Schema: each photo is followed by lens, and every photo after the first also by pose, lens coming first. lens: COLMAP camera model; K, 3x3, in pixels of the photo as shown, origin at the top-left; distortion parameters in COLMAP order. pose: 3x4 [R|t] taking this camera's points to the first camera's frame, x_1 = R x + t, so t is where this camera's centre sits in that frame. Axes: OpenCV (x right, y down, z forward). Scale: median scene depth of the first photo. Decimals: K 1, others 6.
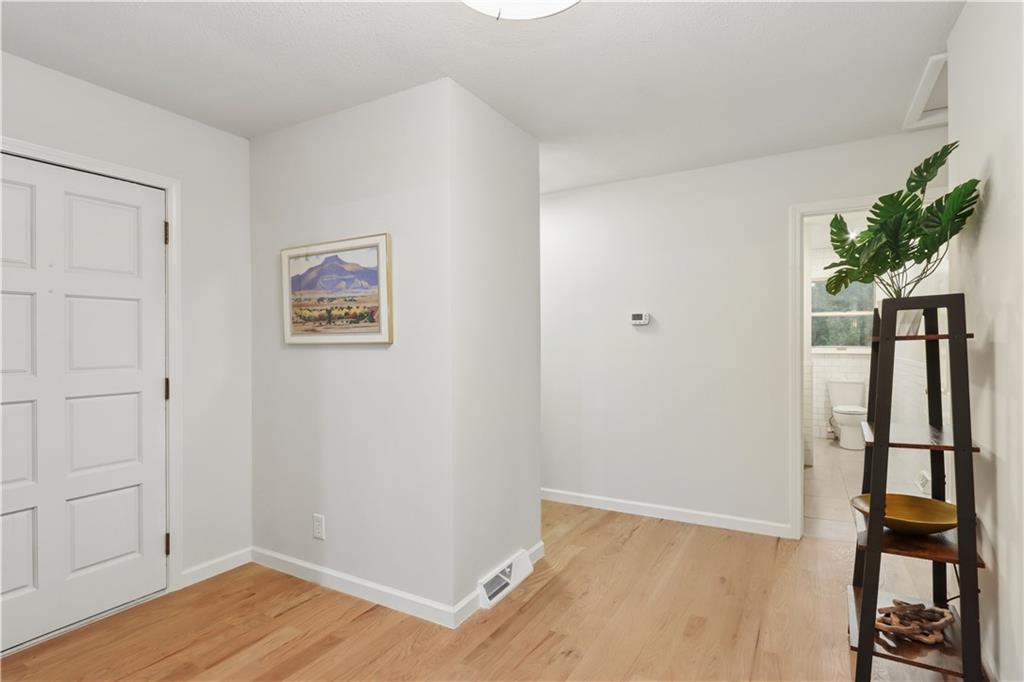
lens RADIAL K [[520.4, 0, 509.3], [0, 520.4, 338.4], [0, 0, 1]] dist [-0.000736, -0.000138]
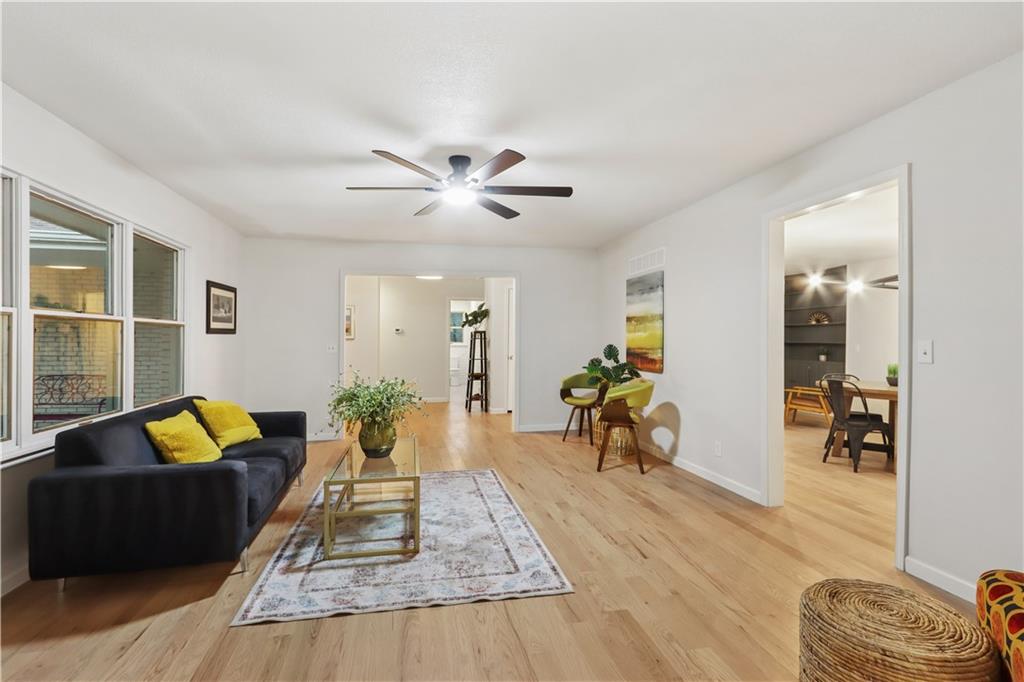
lens RADIAL K [[505.7, 0, 511.4], [0, 505.7, 341.2], [0, 0, 1]] dist [0.018406, -0.000718]
pose [[0.744797, 0.012424, 0.667175, -2.273287], [-0.012560, 0.999911, -0.004598, 0.041410], [-0.667173, -0.004955, 0.744887, -2.887453]]
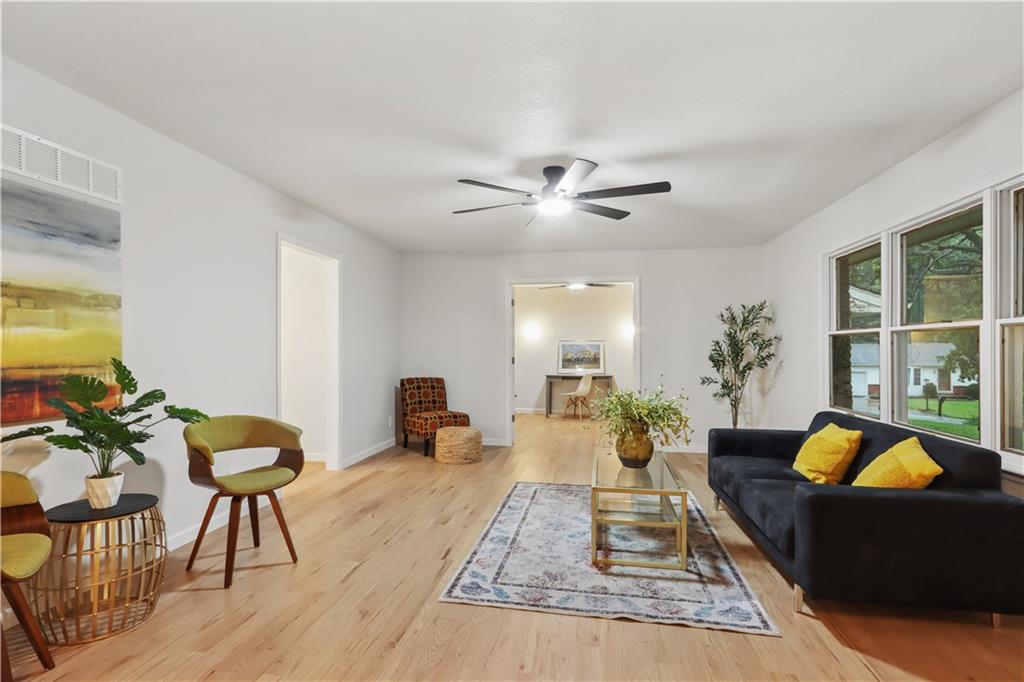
lens RADIAL K [[520.4, 0, 511.7], [0, 520.4, 346.1], [0, 0, 1]] dist [-0.000736, -0.000138]
pose [[-0.934911, 0.009453, -0.354755, 1.647220], [0.010973, 0.999937, -0.002273, 0.009262], [0.354712, -0.006018, -0.934956, 3.743780]]
